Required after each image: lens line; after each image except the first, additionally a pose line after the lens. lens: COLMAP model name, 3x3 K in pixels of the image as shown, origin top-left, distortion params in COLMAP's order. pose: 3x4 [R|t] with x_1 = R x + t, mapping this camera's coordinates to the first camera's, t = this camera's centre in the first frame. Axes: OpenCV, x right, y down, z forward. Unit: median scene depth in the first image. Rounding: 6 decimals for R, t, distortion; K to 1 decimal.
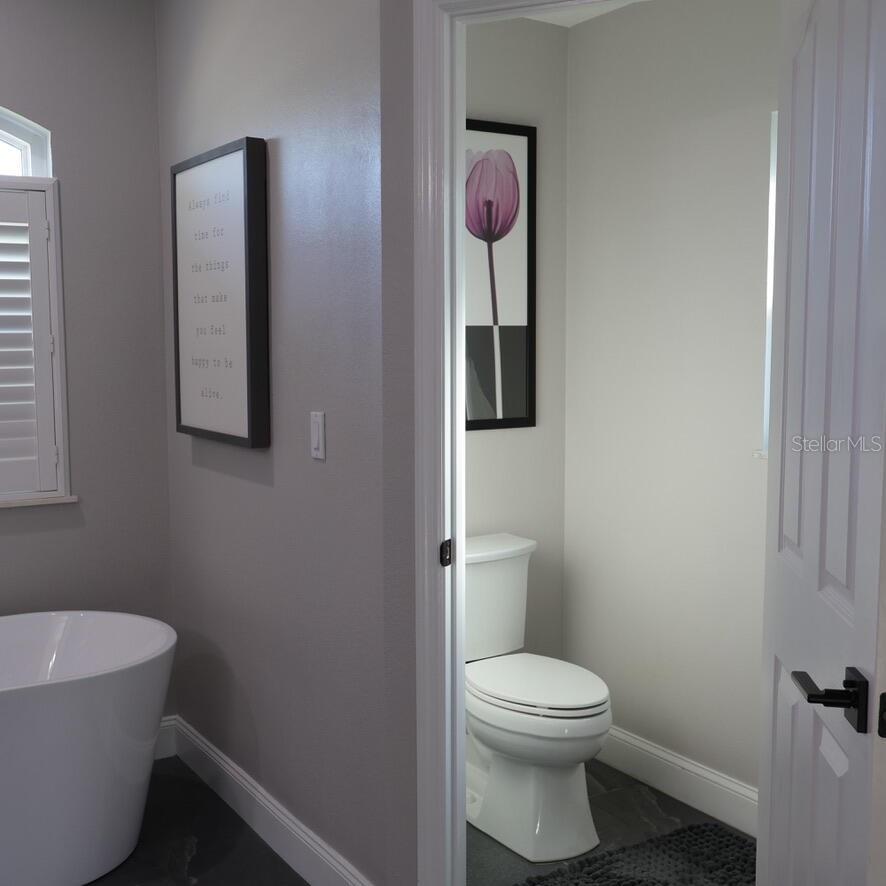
lens RADIAL K [[1111.6, 0, 443.0], [0, 1111.6, 443.0], [0, 0, 1]] dist [-0.018231, -0.030392]
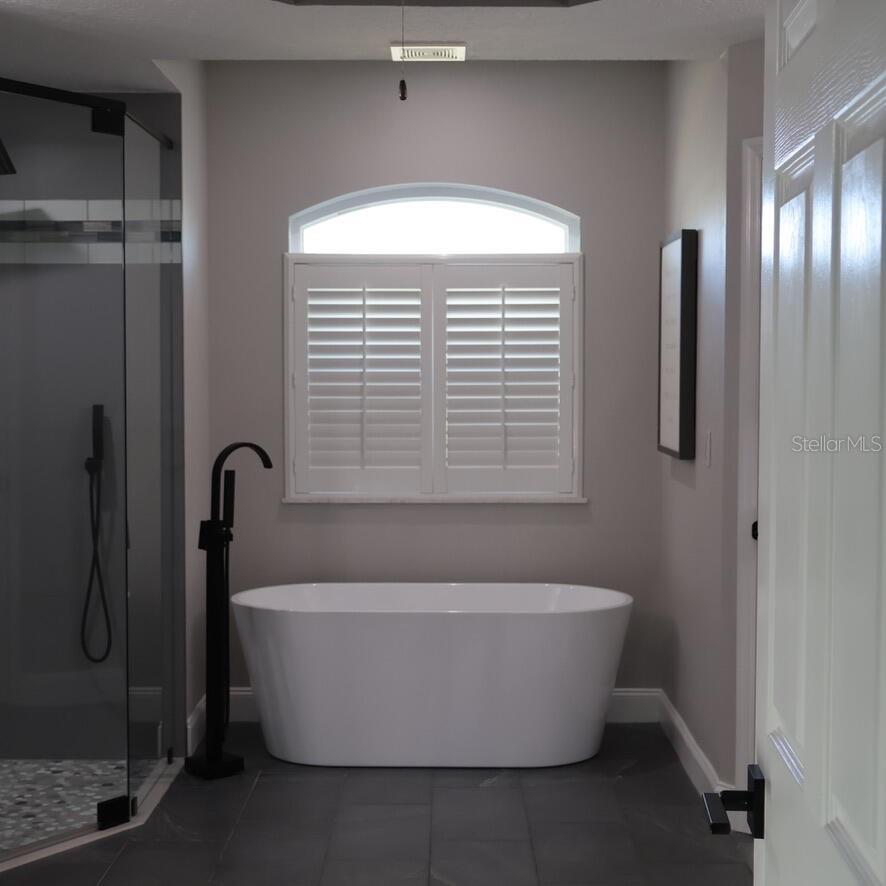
lens RADIAL K [[1597.7, 0, 443.0], [0, 1597.7, 443.0], [0, 0, 1]] dist [0.011558, 0.062379]
pose [[0.838683, 0.030667, -0.543756, 0.543761], [-0.059700, 0.997573, -0.035820, 0.061512], [0.541338, 0.062504, 0.838478, -0.653277]]
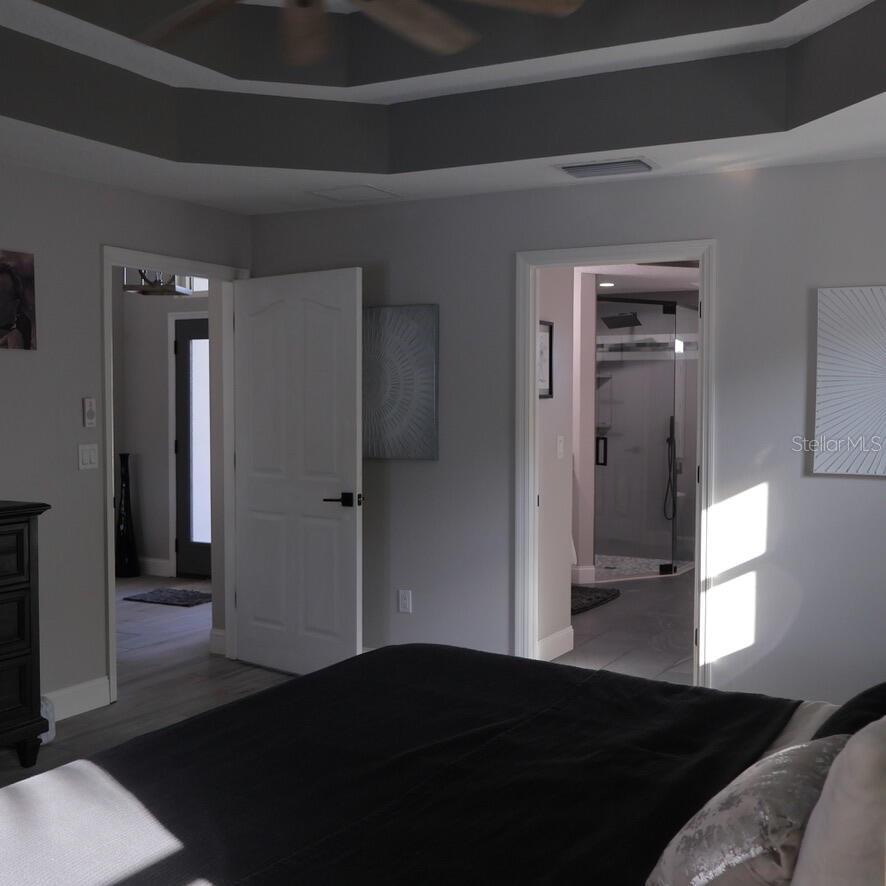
lens RADIAL K [[1111.6, 0, 443.0], [0, 1111.6, 443.0], [0, 0, 1]] dist [-0.018231, -0.030392]
pose [[0.475853, 0.042885, -0.878479, 1.996237], [-0.094752, 0.995497, -0.002727, 0.138931], [0.874406, 0.084536, 0.477773, -1.614923]]
